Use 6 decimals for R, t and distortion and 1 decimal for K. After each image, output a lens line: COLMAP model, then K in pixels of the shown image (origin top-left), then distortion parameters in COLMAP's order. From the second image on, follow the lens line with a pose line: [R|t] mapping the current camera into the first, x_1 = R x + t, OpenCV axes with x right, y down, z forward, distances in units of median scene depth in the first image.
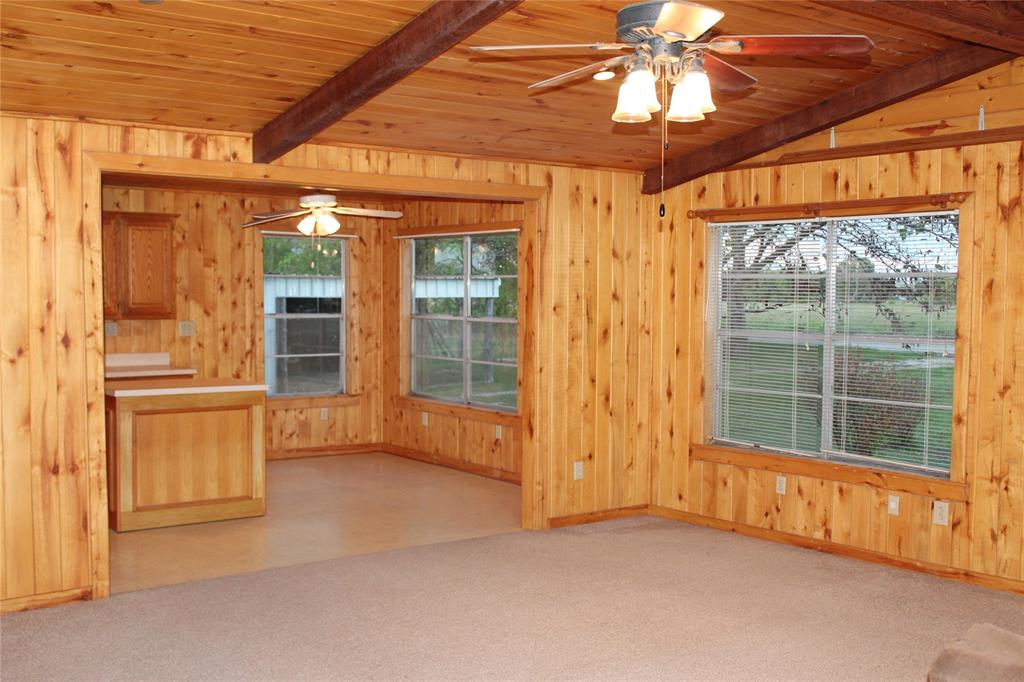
lens RADIAL K [[1125.5, 0, 512.0], [0, 1125.5, 341.0], [0, 0, 1]] dist [0.004169, 0.002474]
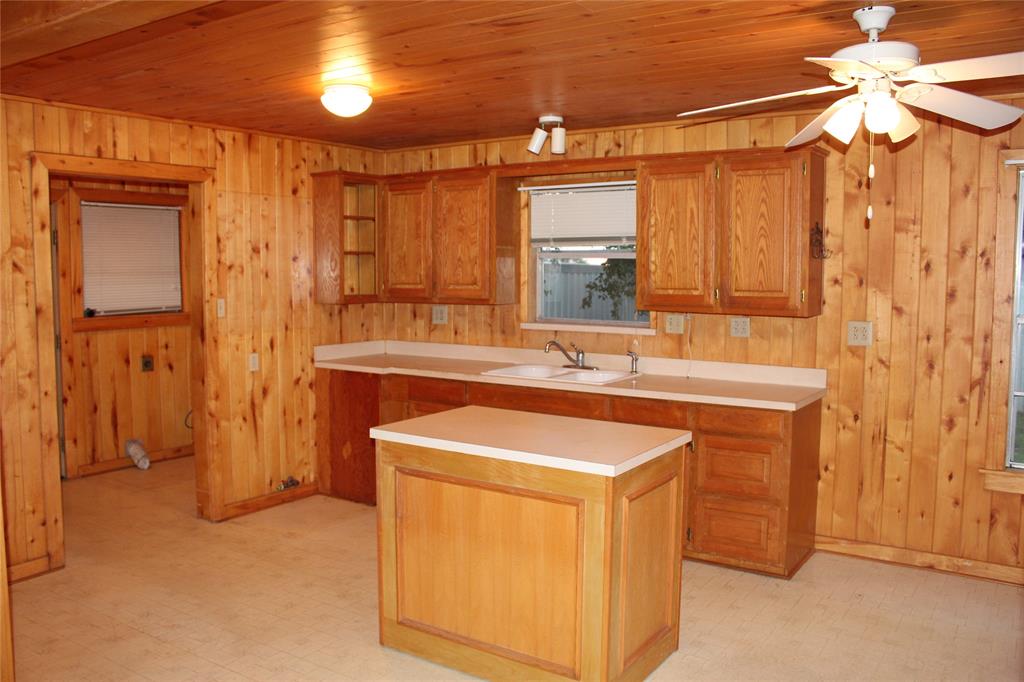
lens RADIAL K [[864.2, 0, 512.0], [0, 864.2, 341.0], [0, 0, 1]] dist [-0.163280, 0.142356]
pose [[0.314801, 0.070375, -0.946545, 0.084360], [-0.046005, 0.997207, 0.058841, -0.024747], [0.948042, 0.025023, 0.317160, 0.661272]]
